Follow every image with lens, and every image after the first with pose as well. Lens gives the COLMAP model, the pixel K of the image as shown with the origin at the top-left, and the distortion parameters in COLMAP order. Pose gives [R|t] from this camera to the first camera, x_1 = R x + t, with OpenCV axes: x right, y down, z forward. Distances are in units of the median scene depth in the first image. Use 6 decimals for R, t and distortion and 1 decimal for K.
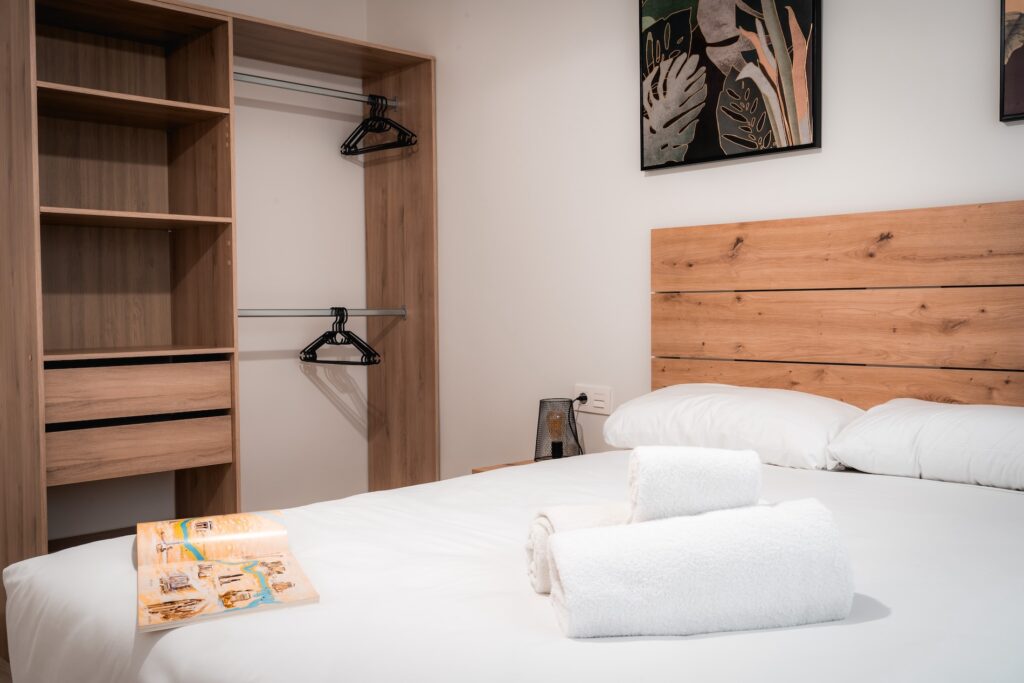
lens RADIAL K [[1000.6, 0, 516.6], [0, 1000.6, 345.8], [0, 0, 1]] dist [0.008408, 0.000000]
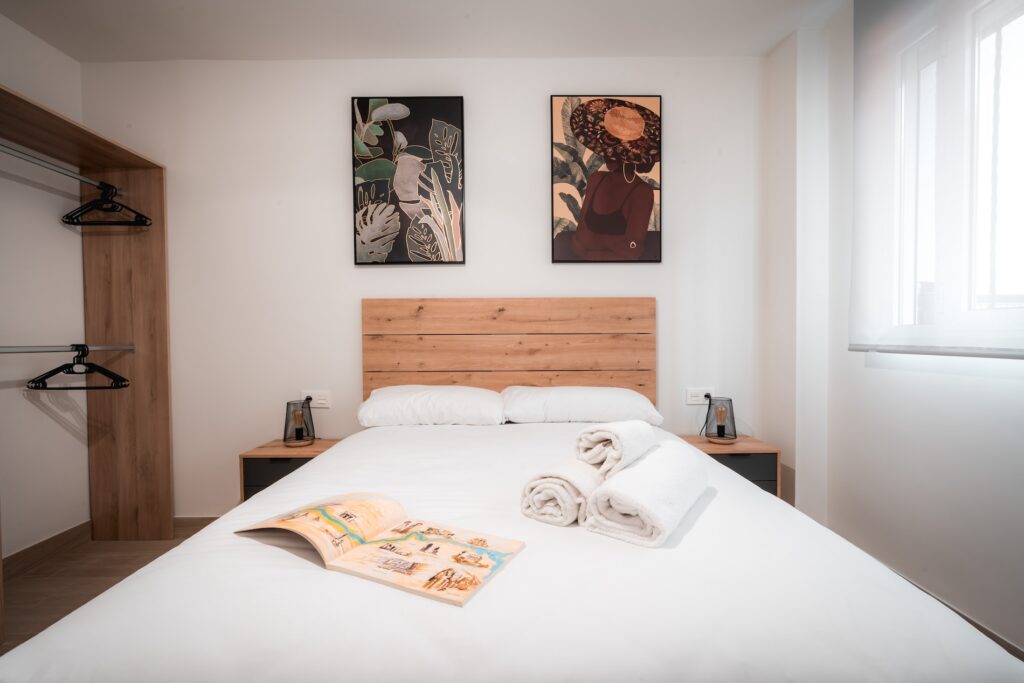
lens RADIAL K [[462.4, 0, 513.9], [0, 462.4, 345.5], [0, 0, 1]] dist [-0.012640, 0.005347]
pose [[0.691227, -0.010276, 0.722565, -0.279722], [0.028910, 0.999492, -0.013442, -0.017321], [-0.722059, 0.030181, 0.691173, 0.269118]]
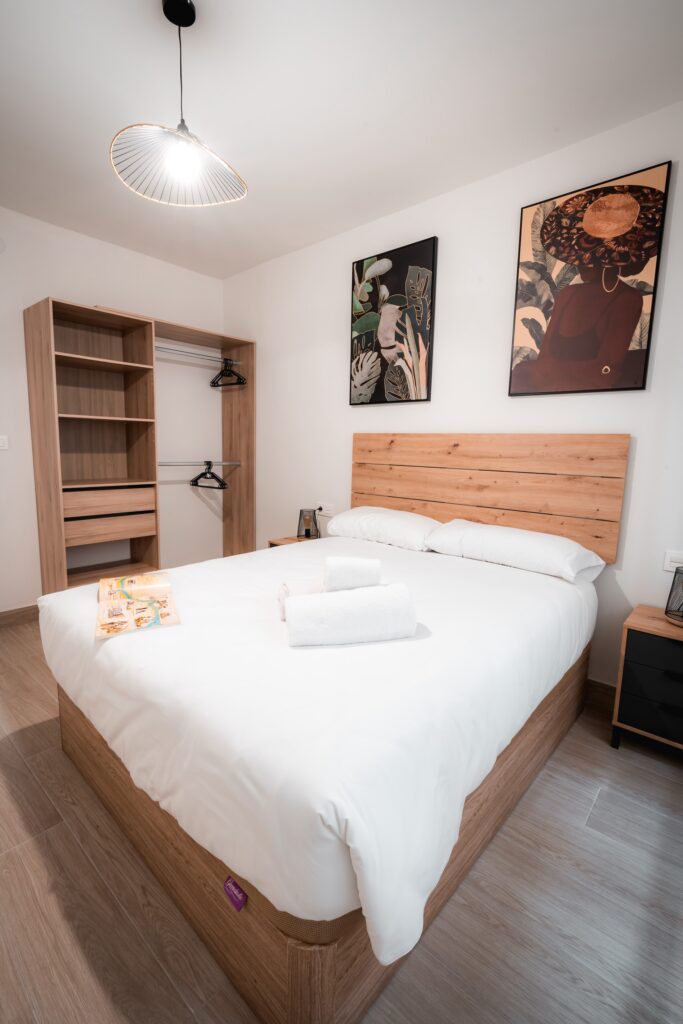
lens RADIAL K [[462.4, 0, 335.1], [0, 462.4, 514.5], [0, 0, 1]] dist [-0.012640, 0.005347]
pose [[0.997231, 0.023903, 0.070425, 0.031392], [-0.031299, 0.993888, 0.105865, -0.049562], [-0.067464, -0.107776, 0.991884, -0.002697]]
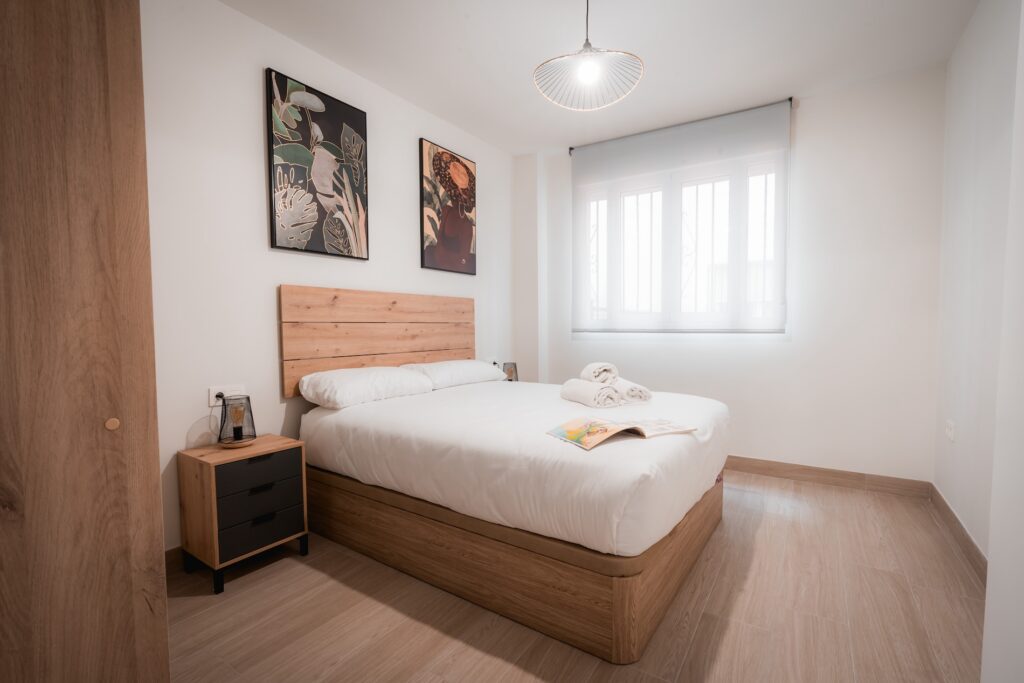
lens RADIAL K [[462.4, 0, 516.7], [0, 462.4, 346.2], [0, 0, 1]] dist [-0.012640, 0.005347]
pose [[-0.212887, -0.028492, 0.976661, -0.745156], [0.049522, 0.997975, 0.039908, -0.025668], [-0.975821, 0.056862, -0.211045, 0.829673]]
